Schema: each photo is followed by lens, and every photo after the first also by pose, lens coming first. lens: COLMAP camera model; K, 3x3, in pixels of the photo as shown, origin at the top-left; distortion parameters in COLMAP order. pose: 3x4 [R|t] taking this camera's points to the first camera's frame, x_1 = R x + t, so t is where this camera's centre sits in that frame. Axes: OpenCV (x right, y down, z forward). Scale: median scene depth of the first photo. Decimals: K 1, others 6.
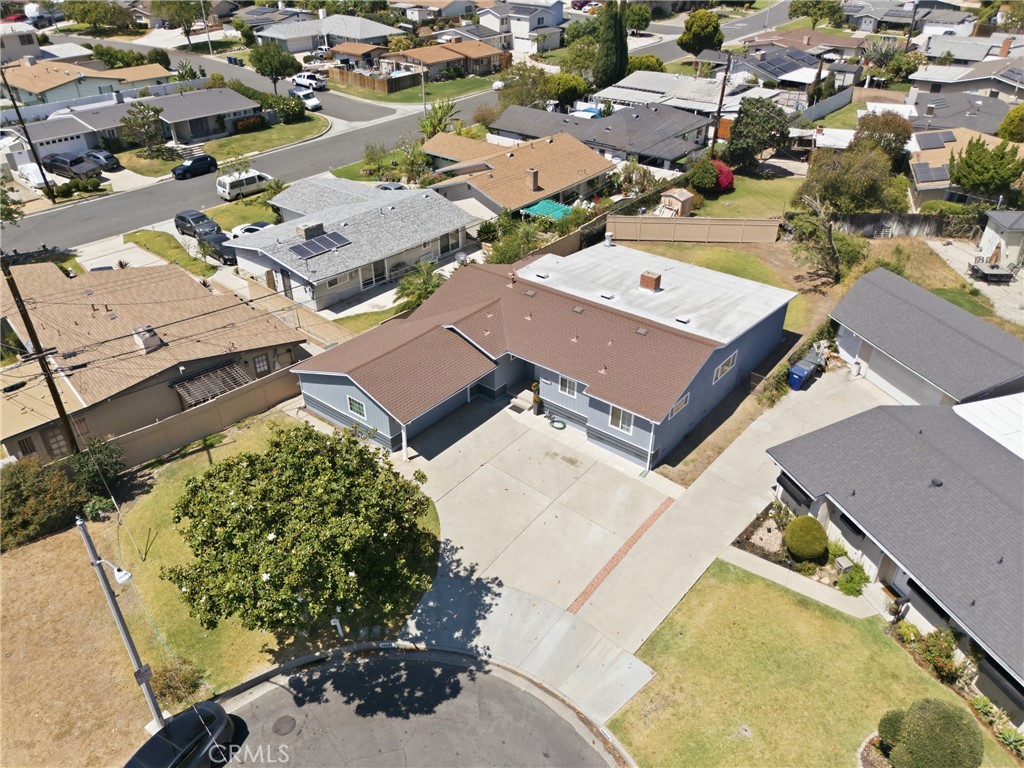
lens RADIAL K [[797.3, 0, 503.4], [0, 797.3, 326.3], [0, 0, 1]] dist [0.086678, -0.091527]
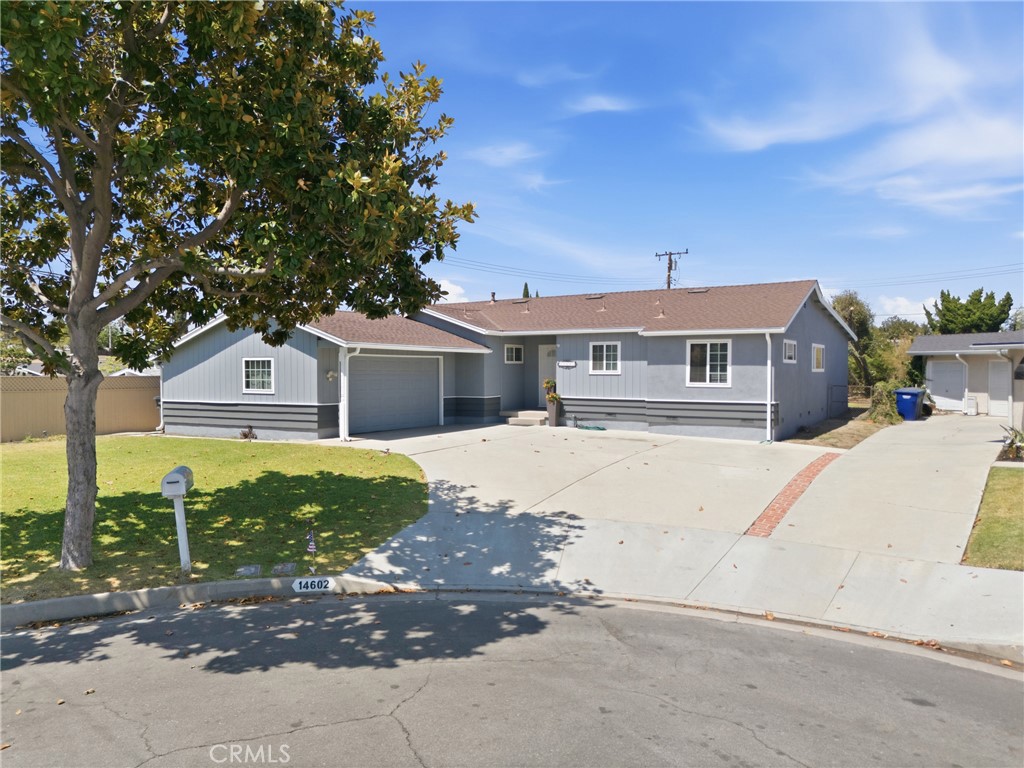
lens RADIAL K [[756.8, 0, 507.6], [0, 756.8, 371.2], [0, 0, 1]] dist [0.074051, -0.074627]
pose [[0.990145, -0.000631, 0.140047, -0.094939], [0.067217, 0.879425, -0.471268, 0.429344], [-0.122863, 0.476037, 0.870800, 0.581238]]
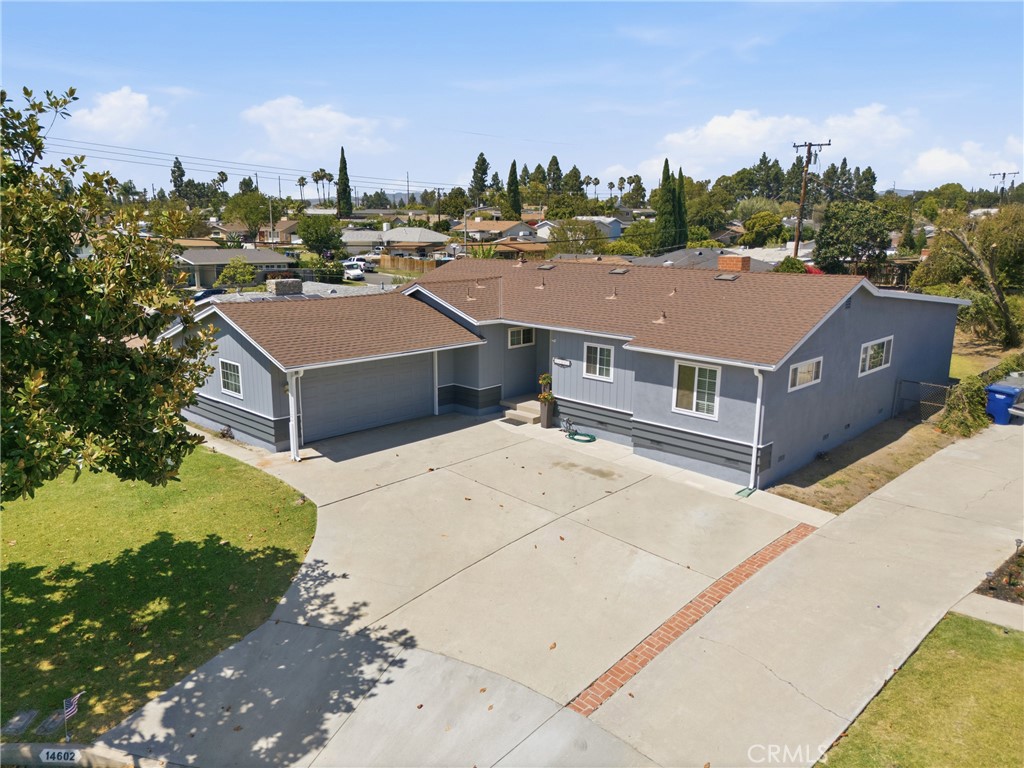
lens RADIAL K [[756.8, 0, 507.6], [0, 756.8, 371.2], [0, 0, 1]] dist [0.074051, -0.074627]
pose [[0.996165, 0.024261, -0.084060, 0.072748], [-0.048142, 0.954252, -0.295103, 0.290259], [0.073055, 0.298019, 0.951760, 0.569025]]
